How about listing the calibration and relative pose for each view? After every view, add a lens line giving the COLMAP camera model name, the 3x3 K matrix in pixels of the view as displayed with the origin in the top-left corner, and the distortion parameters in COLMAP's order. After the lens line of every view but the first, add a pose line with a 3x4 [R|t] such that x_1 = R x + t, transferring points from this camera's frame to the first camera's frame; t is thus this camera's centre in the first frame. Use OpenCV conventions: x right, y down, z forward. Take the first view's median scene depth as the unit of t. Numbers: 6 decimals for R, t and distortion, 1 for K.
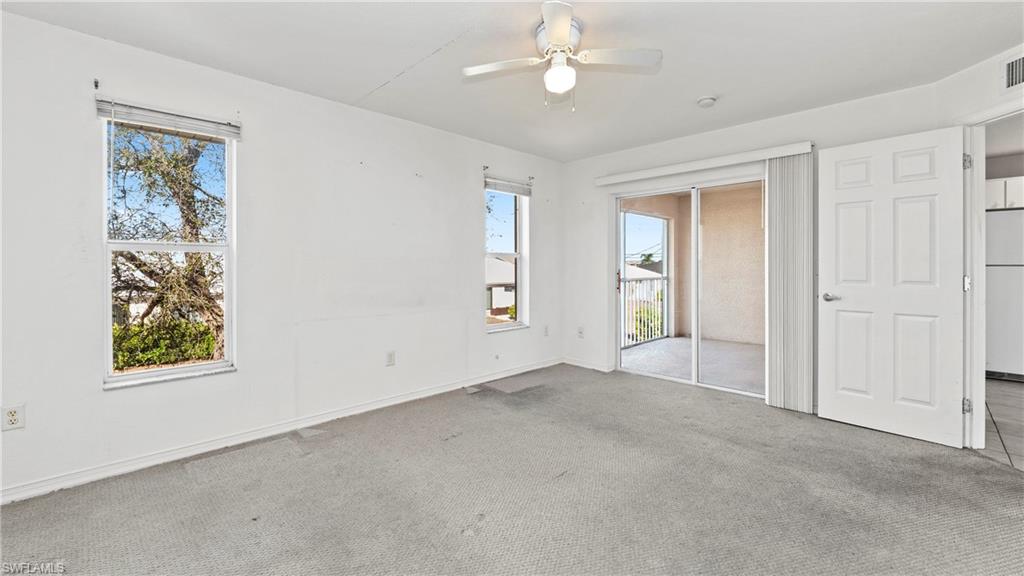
lens RADIAL K [[415.3, 0, 510.6], [0, 415.3, 273.2], [0, 0, 1]] dist [-0.018791, 0.000302]
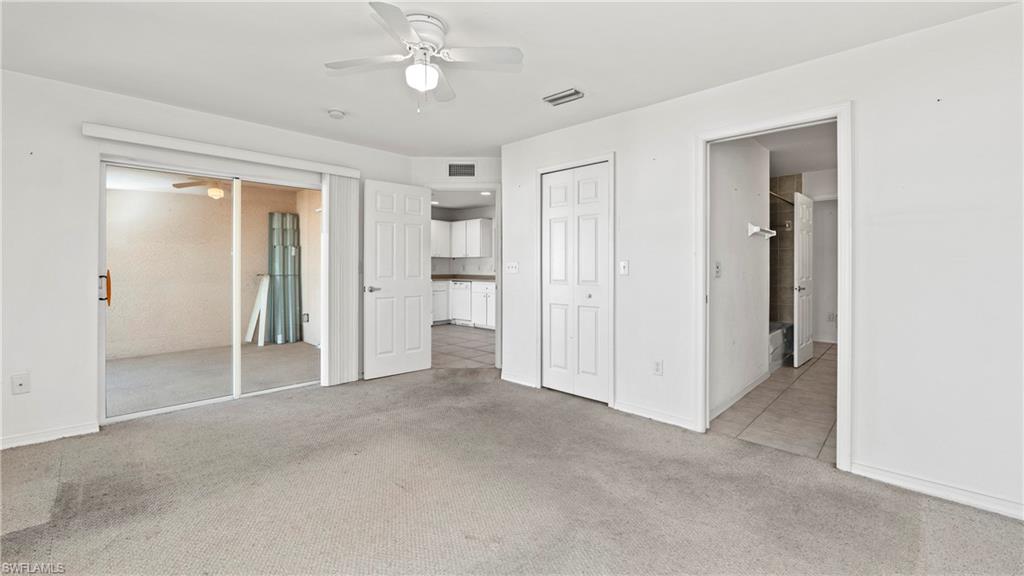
lens RADIAL K [[415.3, 0, 510.6], [0, 415.3, 273.2], [0, 0, 1]] dist [-0.018791, 0.000302]
pose [[-0.019390, -0.015223, 0.999696, -0.618209], [0.010178, 0.999829, 0.015423, -0.011451], [-0.999760, 0.010474, -0.019232, 0.574657]]
